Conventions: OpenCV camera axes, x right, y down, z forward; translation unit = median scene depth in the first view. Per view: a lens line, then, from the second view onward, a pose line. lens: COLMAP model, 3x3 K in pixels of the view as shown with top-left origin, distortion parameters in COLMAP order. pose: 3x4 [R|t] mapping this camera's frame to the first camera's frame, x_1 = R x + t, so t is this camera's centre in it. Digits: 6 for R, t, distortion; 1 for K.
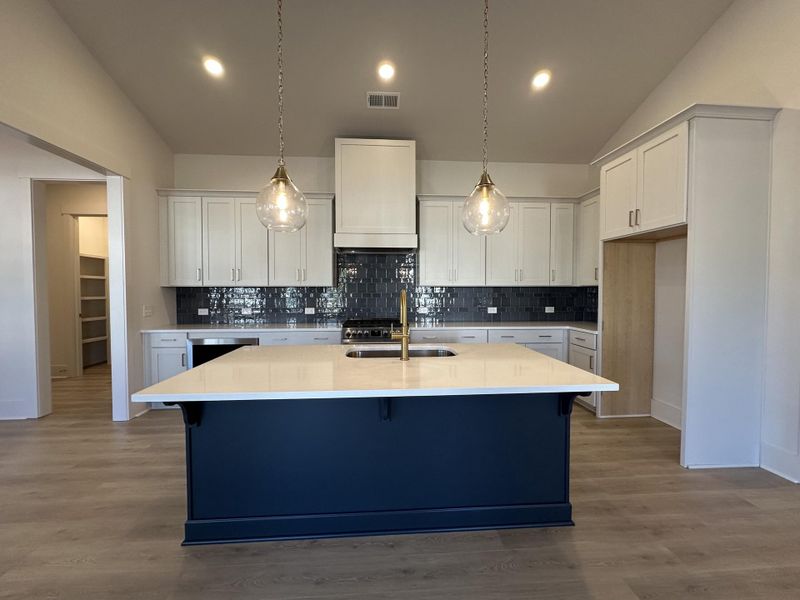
lens RADIAL K [[315.7, 0, 400.0], [0, 315.7, 300.0], [0, 0, 1]] dist [0.001768, 0.000254]
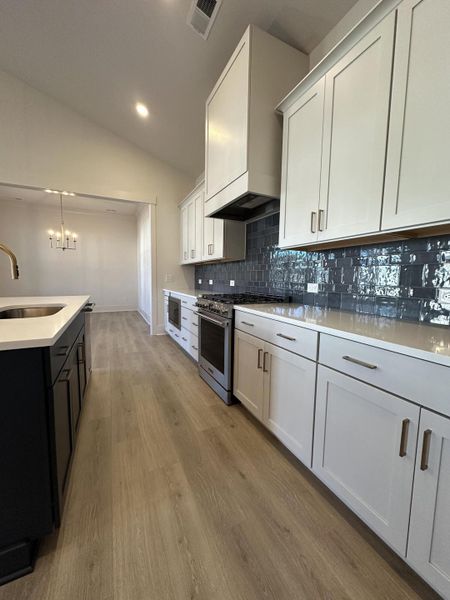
lens RADIAL K [[236.8, 0, 225.0], [0, 236.8, 300.0], [0, 0, 1]] dist [0.001768, 0.000254]
pose [[0.376005, 0.095085, -0.921726, 0.525095], [-0.042319, 0.995445, 0.085426, 0.026181], [0.925651, 0.006886, 0.378317, 0.757473]]
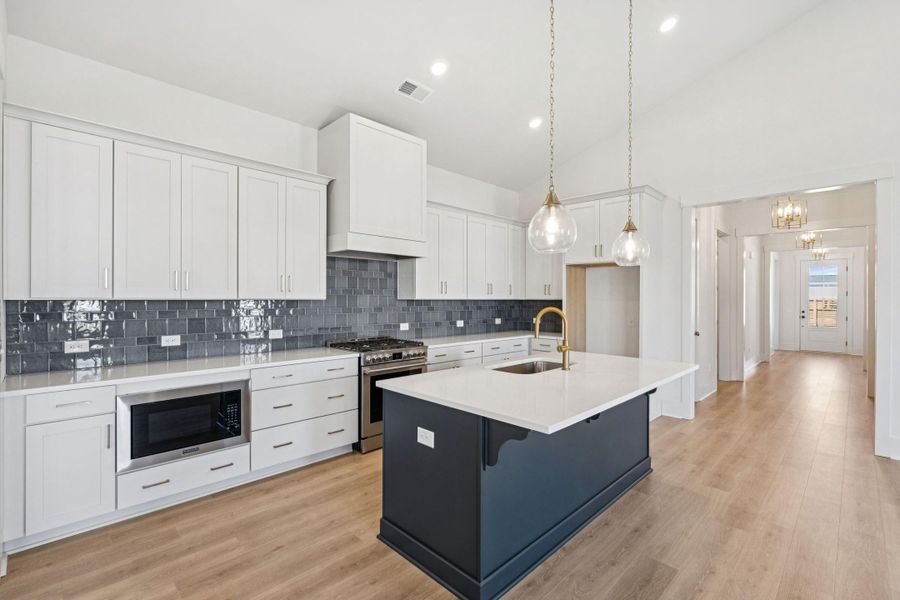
lens RADIAL K [[393.9, 0, 450.0], [0, 393.9, 300.0], [0, 0, 1]] dist [0.026334, 0.000066]
pose [[0.761530, 0.002636, 0.648124, -0.629663], [0.020622, 0.999387, -0.028294, -0.009227], [-0.647802, 0.034912, 0.761009, 0.097495]]
